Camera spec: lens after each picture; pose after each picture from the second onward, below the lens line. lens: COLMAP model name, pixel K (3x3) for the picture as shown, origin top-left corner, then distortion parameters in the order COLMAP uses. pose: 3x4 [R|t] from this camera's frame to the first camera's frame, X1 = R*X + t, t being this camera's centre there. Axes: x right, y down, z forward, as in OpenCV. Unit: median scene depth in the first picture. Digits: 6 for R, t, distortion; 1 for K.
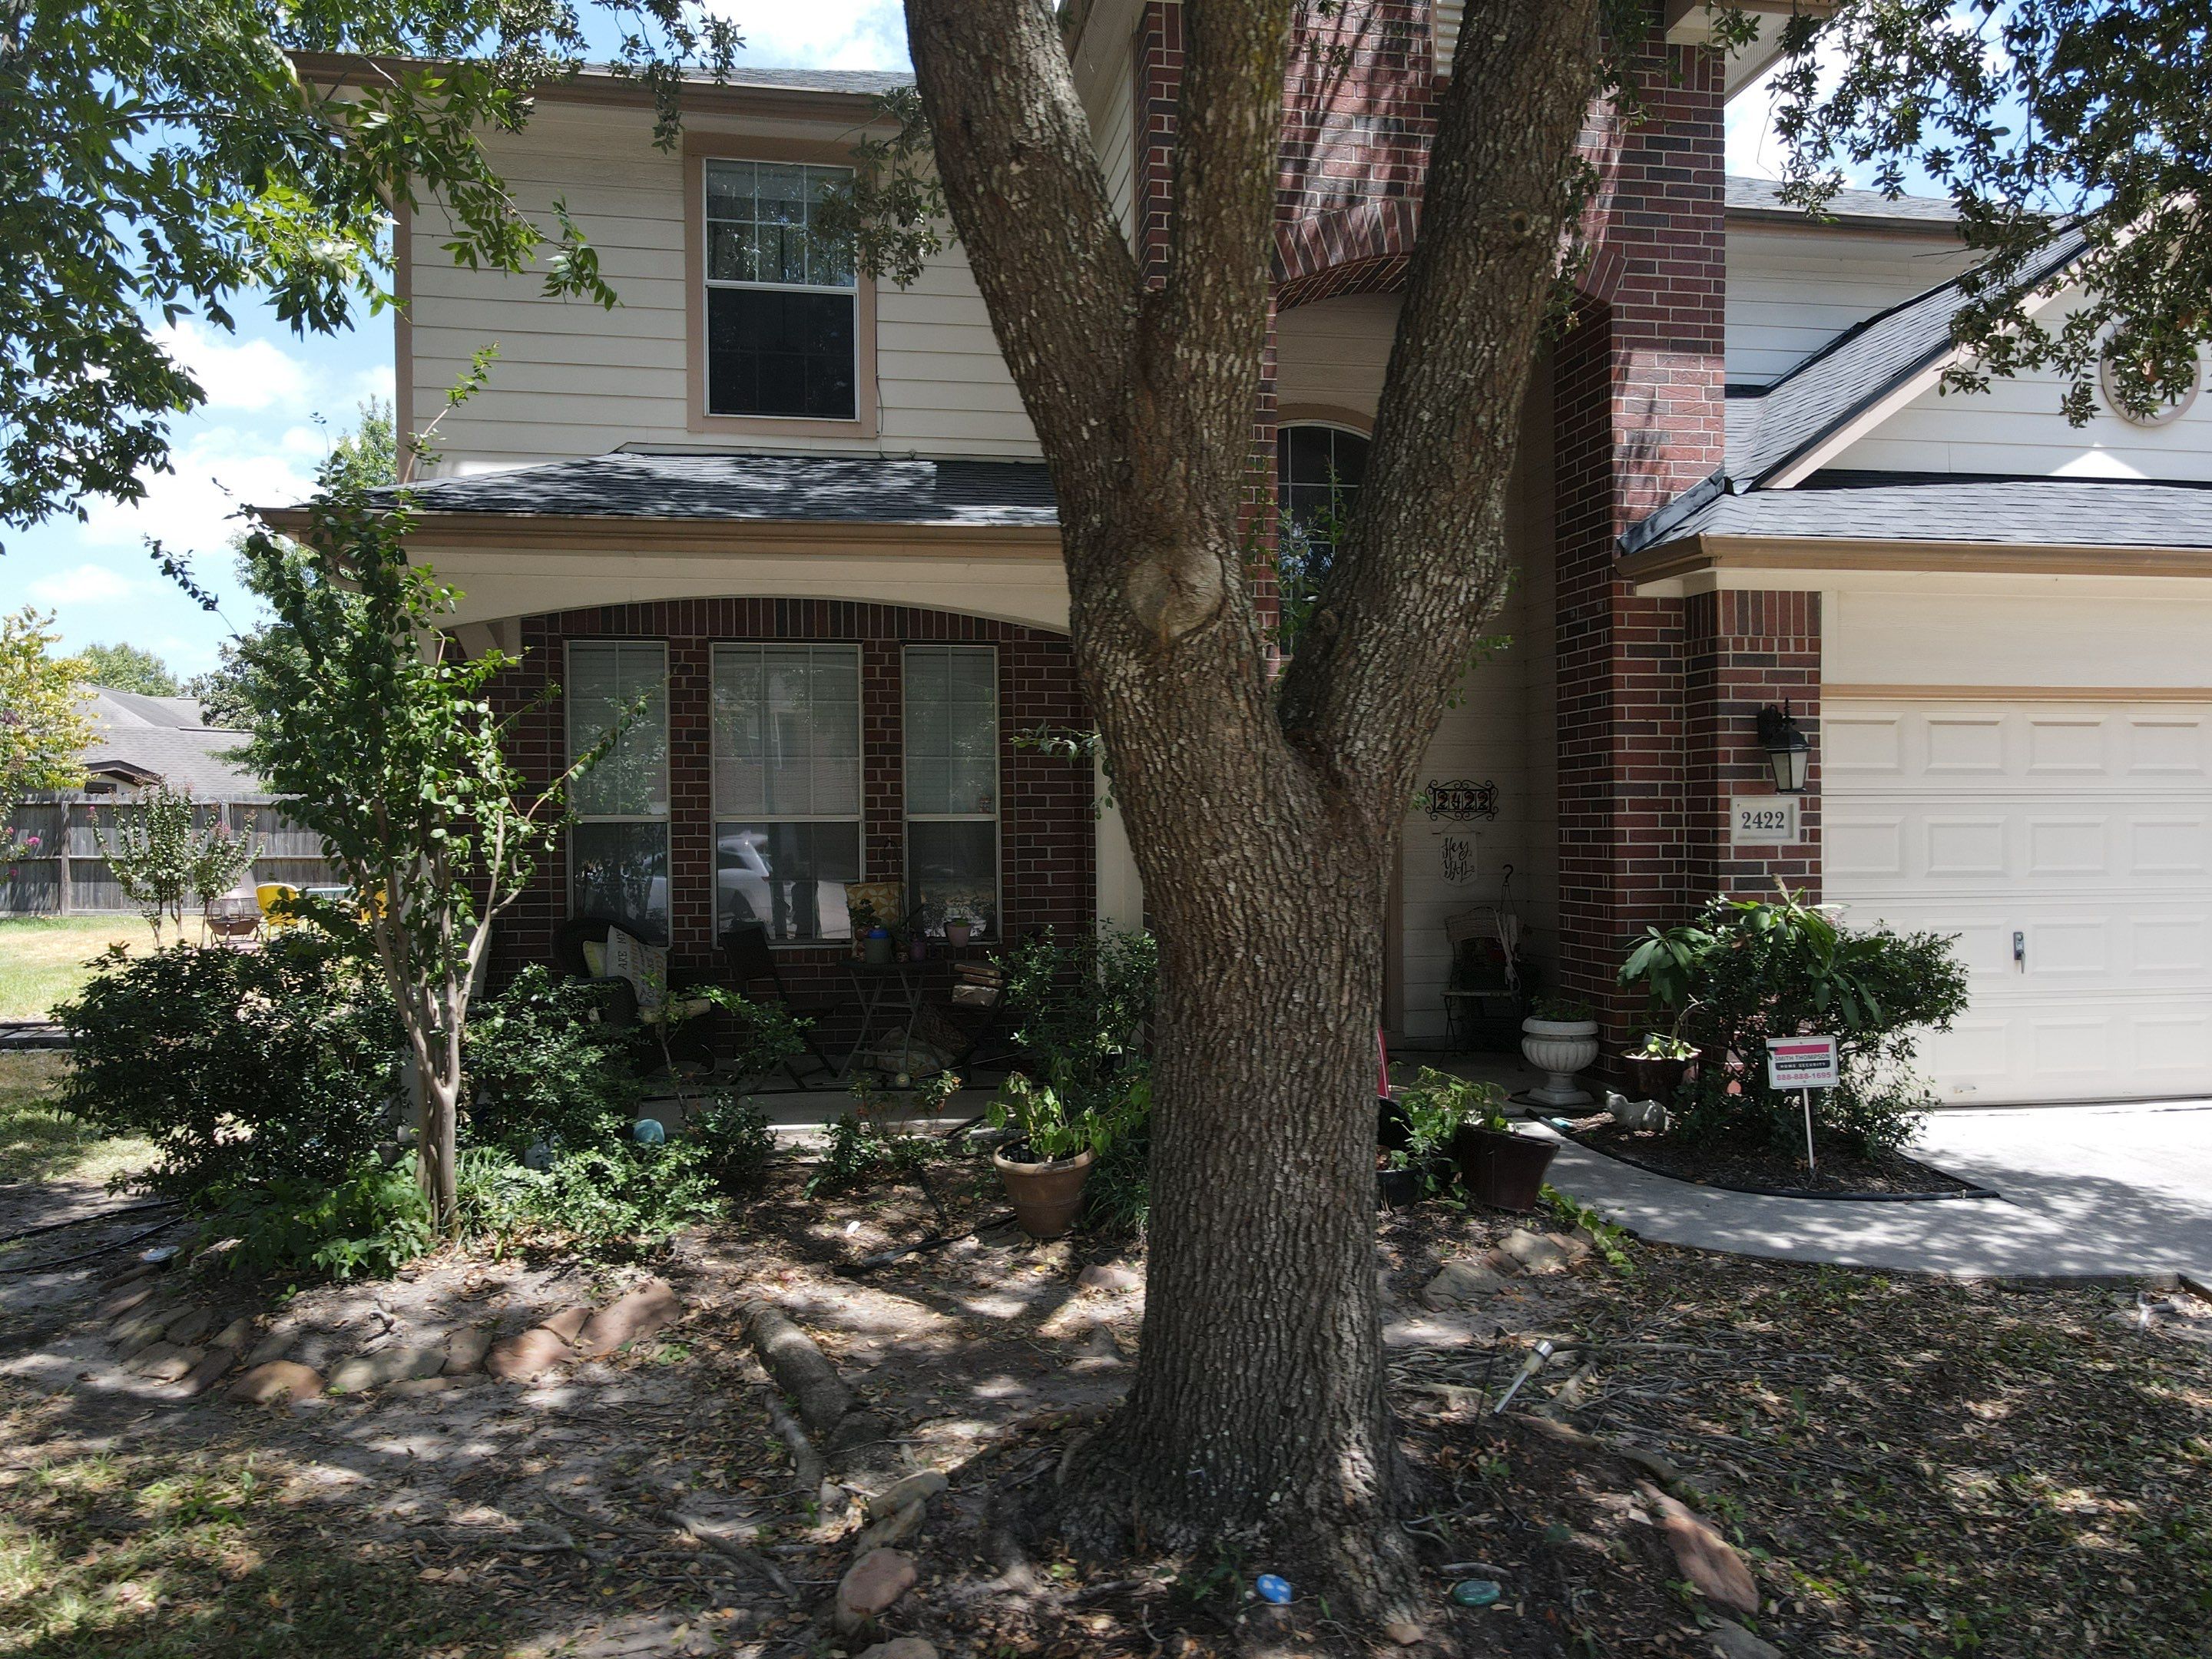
lens RADIAL K [[1618.5, 0, 1115.4], [0, 1618.5, 826.9], [0, 0, 1]] dist [0.018785, 0.010950]
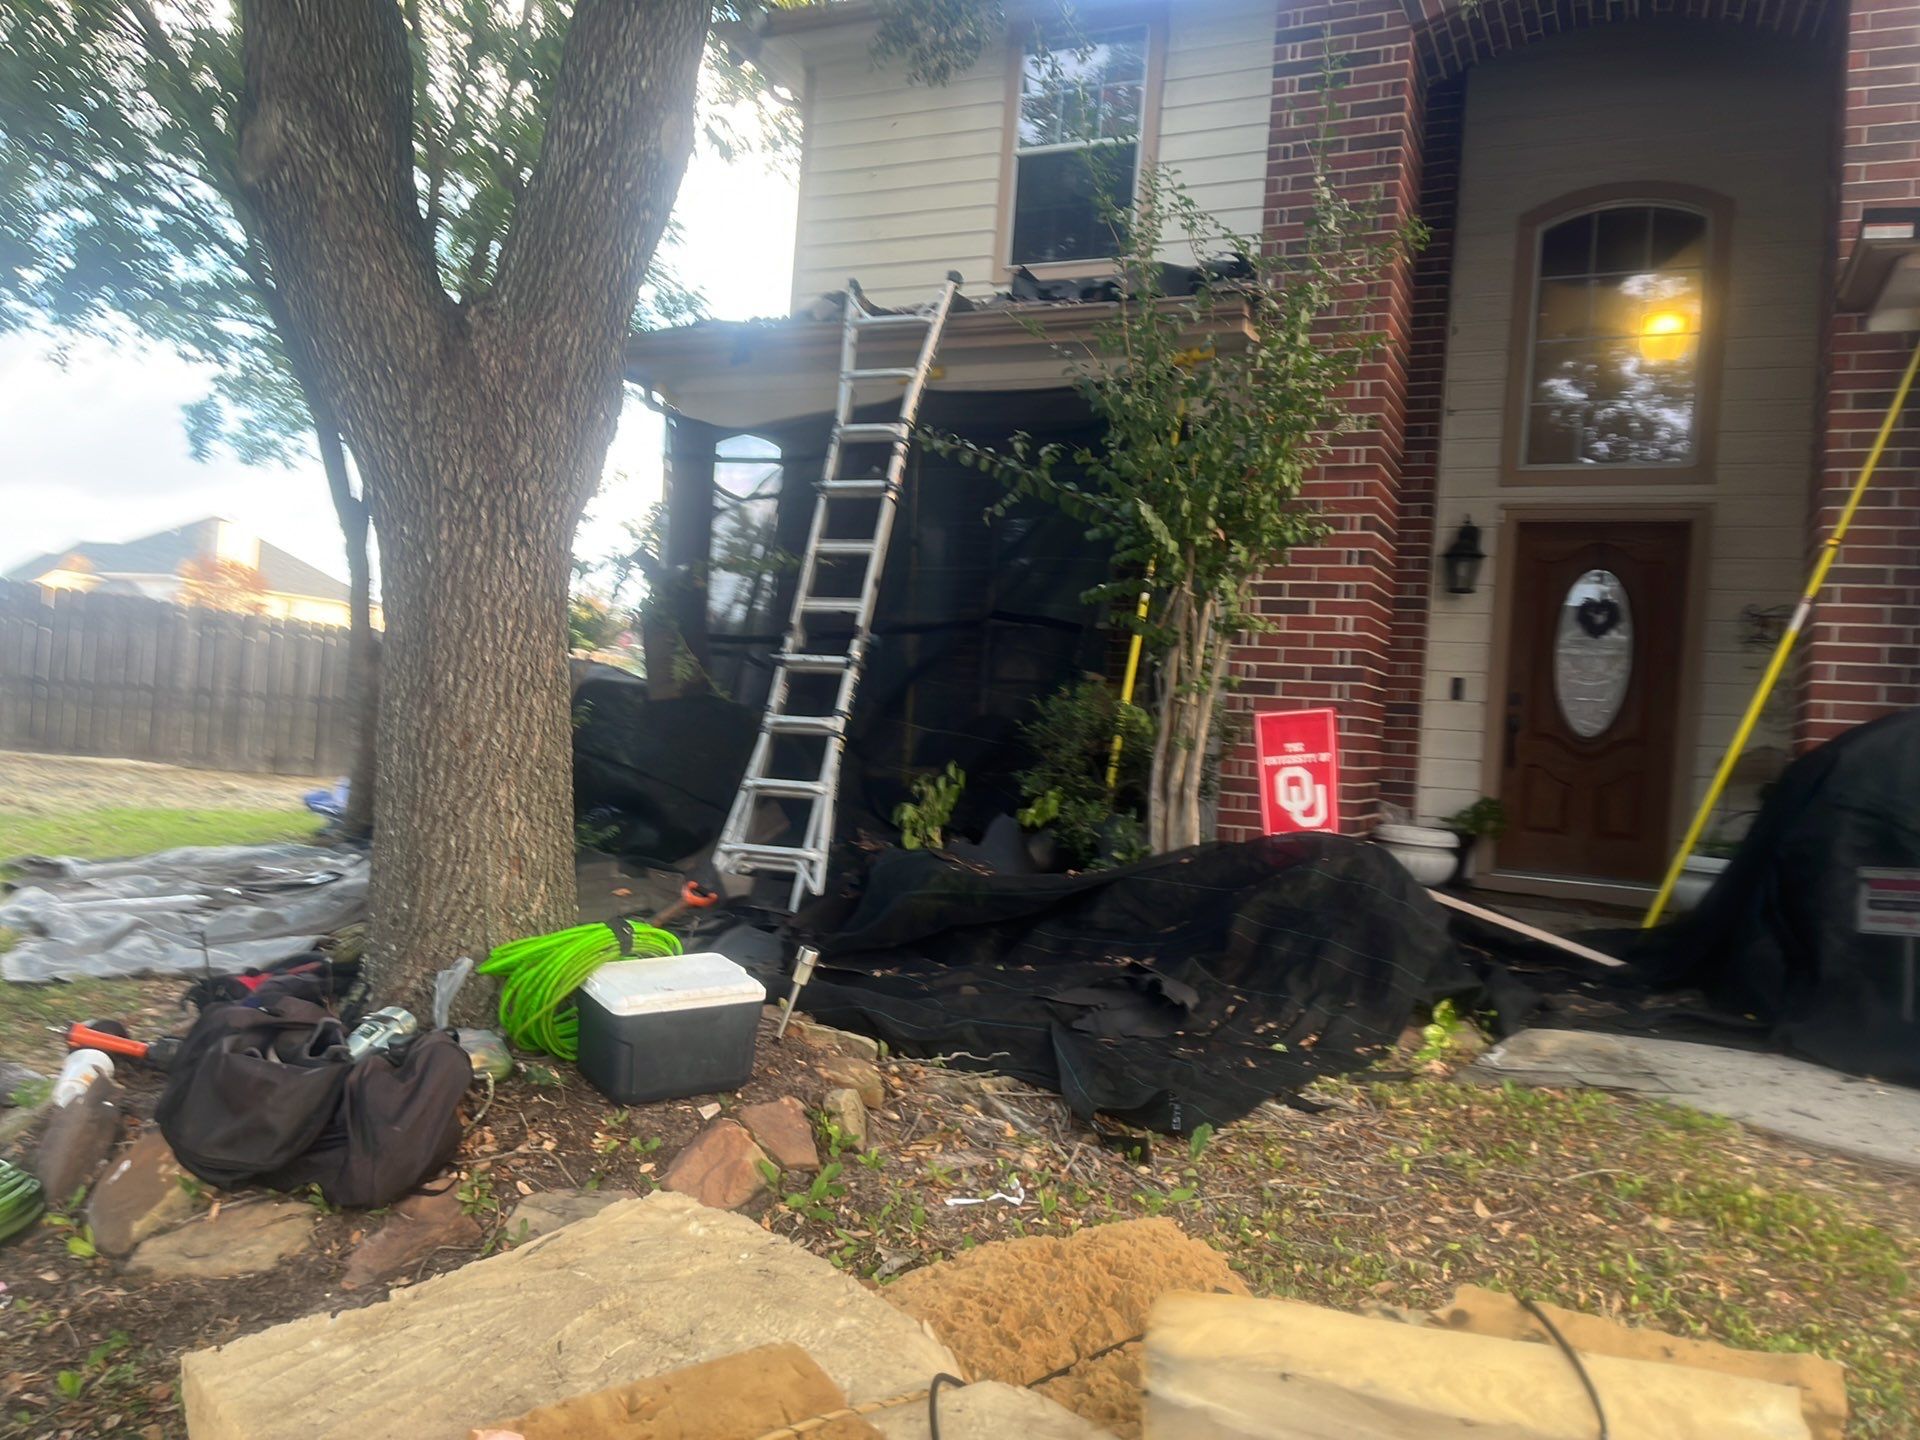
lens RADIAL K [[1427.4, 0, 960.0], [0, 1427.4, 720.0], [0, 0, 1]] dist [0.015502, 0.001536]
pose [[0.813719, 0.064864, -0.577627, 0.394765], [-0.076063, 0.997091, 0.004815, 0.080815], [0.576259, 0.040018, 0.816286, 0.181576]]
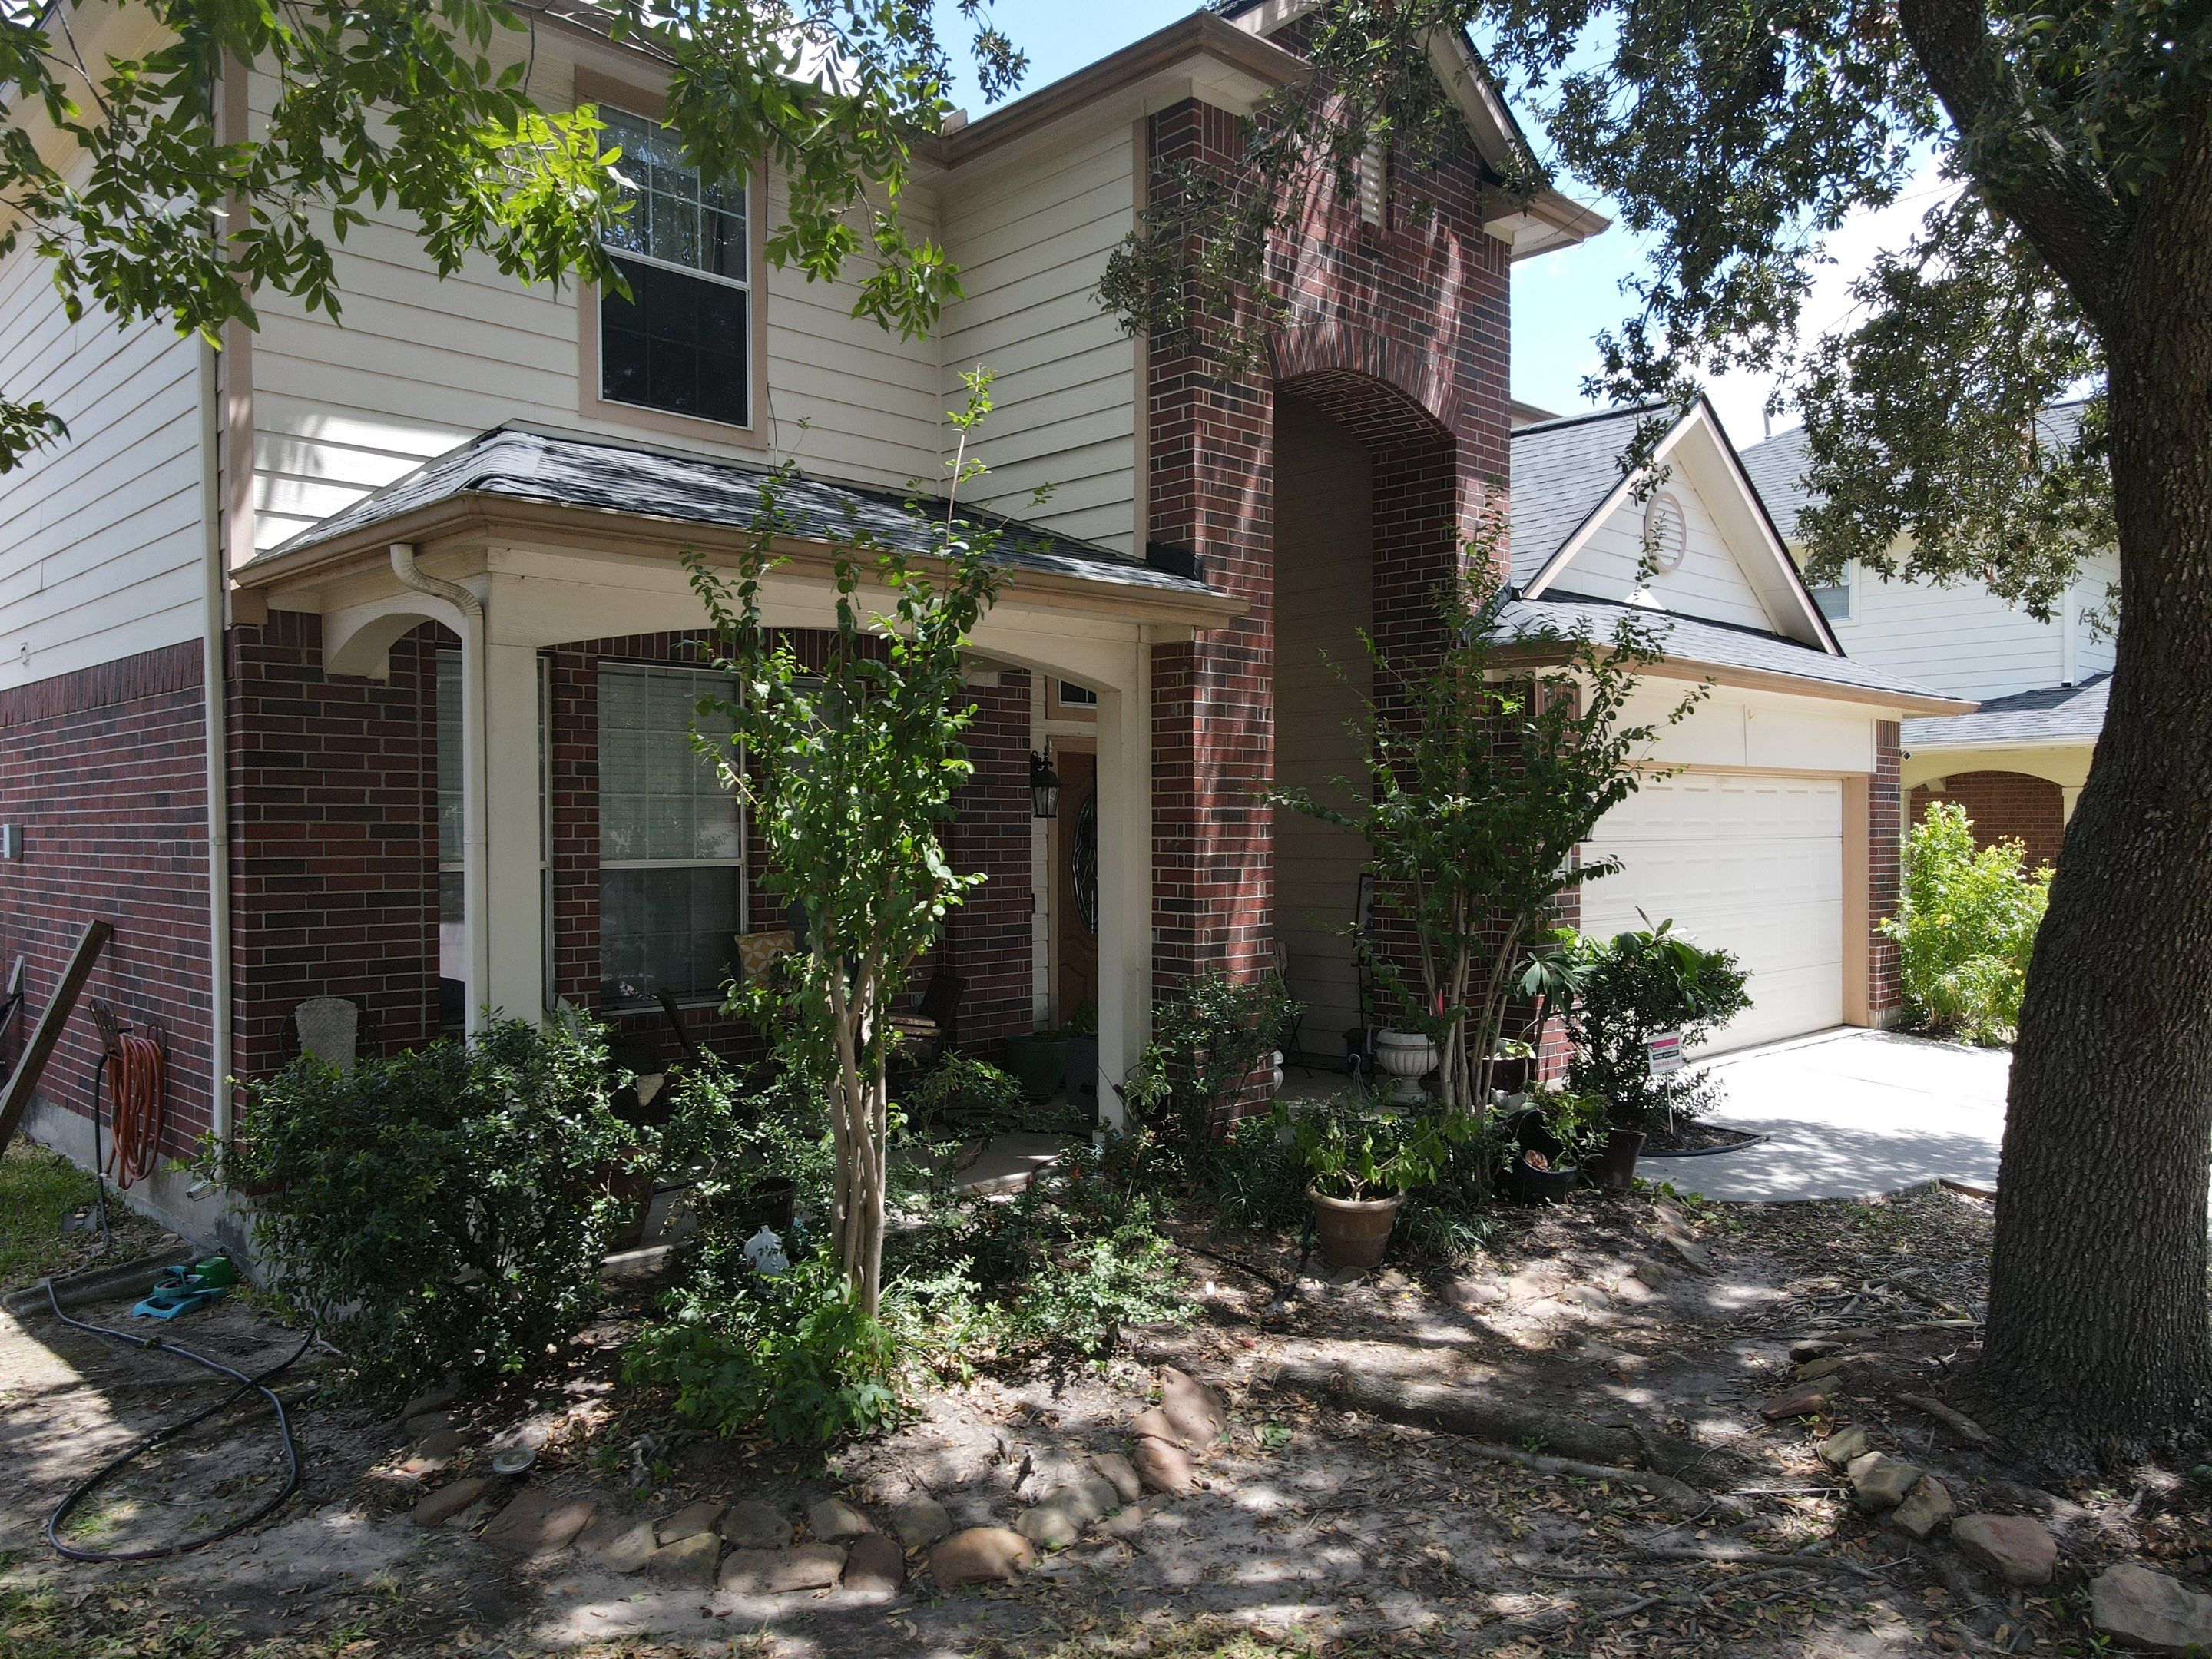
lens RADIAL K [[1609.7, 0, 1097.6], [0, 1609.7, 819.4], [0, 0, 1]] dist [0.020401, 0.013725]
pose [[0.827002, 0.006646, 0.562160, -0.608436], [-0.002741, 0.999966, -0.007789, -0.027792], [-0.562192, 0.004900, 0.826992, 0.162425]]
